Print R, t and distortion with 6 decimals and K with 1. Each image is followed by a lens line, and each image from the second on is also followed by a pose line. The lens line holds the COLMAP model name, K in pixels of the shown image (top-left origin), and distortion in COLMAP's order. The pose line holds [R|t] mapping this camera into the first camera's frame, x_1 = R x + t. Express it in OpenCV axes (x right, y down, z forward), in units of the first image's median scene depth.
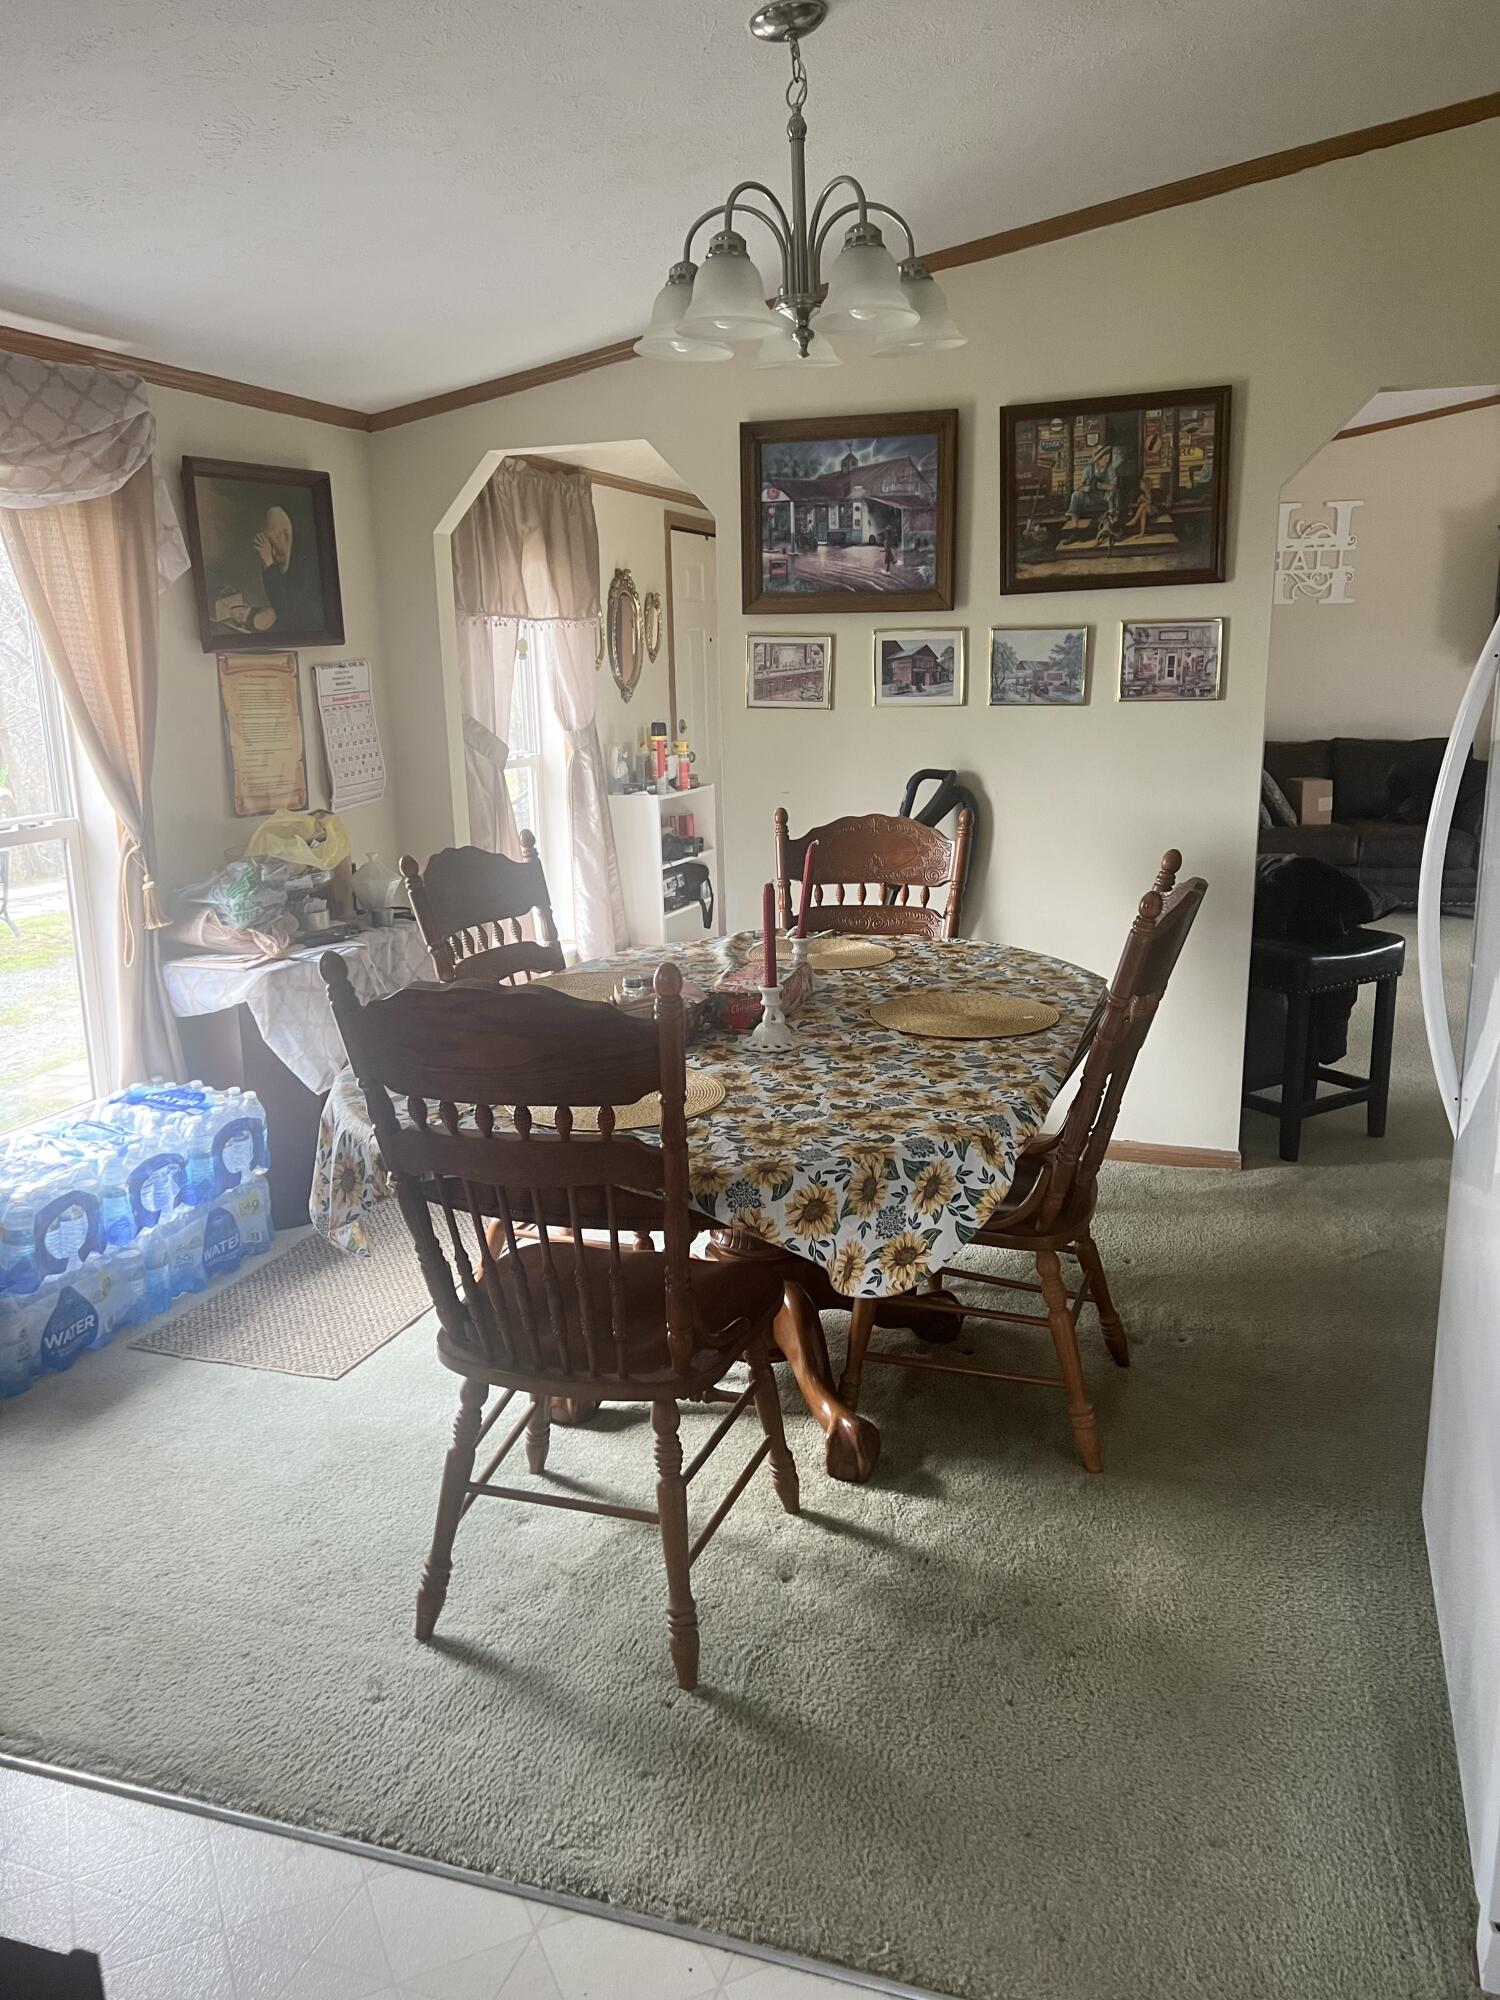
lens RADIAL K [[1520.8, 0, 750.9], [0, 1520.8, 1003.0], [0, 0, 1]] dist [0.075761, 0.005156]
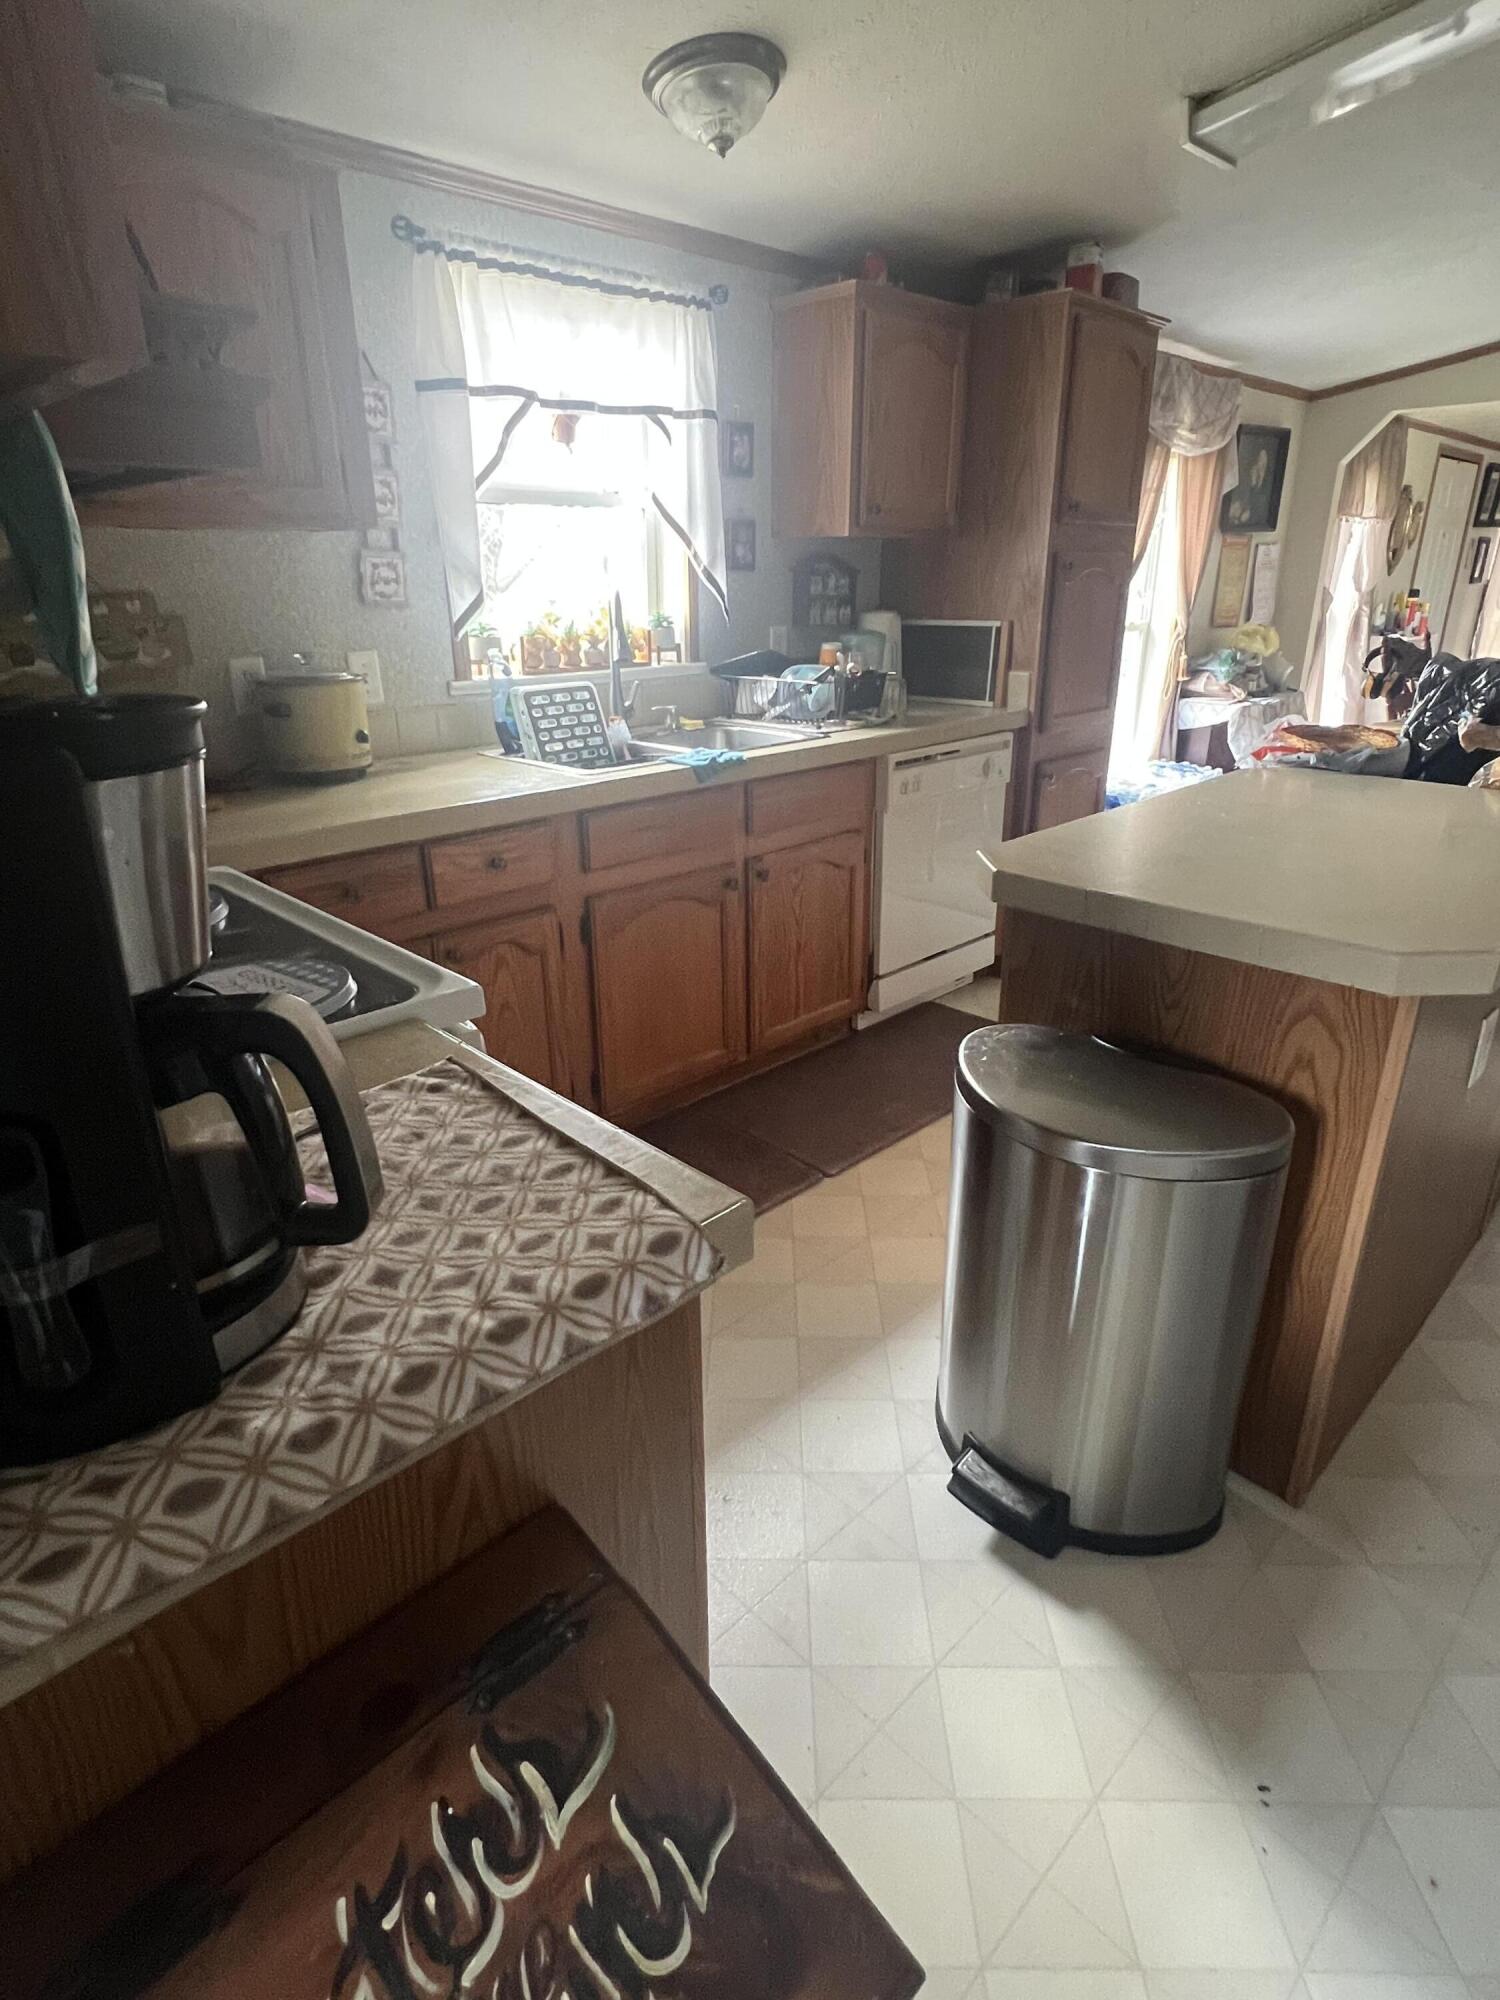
lens RADIAL K [[1088.3, 0, 752.7], [0, 1088.3, 1004.3], [0, 0, 1]] dist [-0.006712, -0.000954]
pose [[0.901438, 0.174746, -0.396072, -0.223843], [-0.107669, 0.976661, 0.185852, 0.135012], [0.419305, -0.124889, 0.899214, -0.455754]]
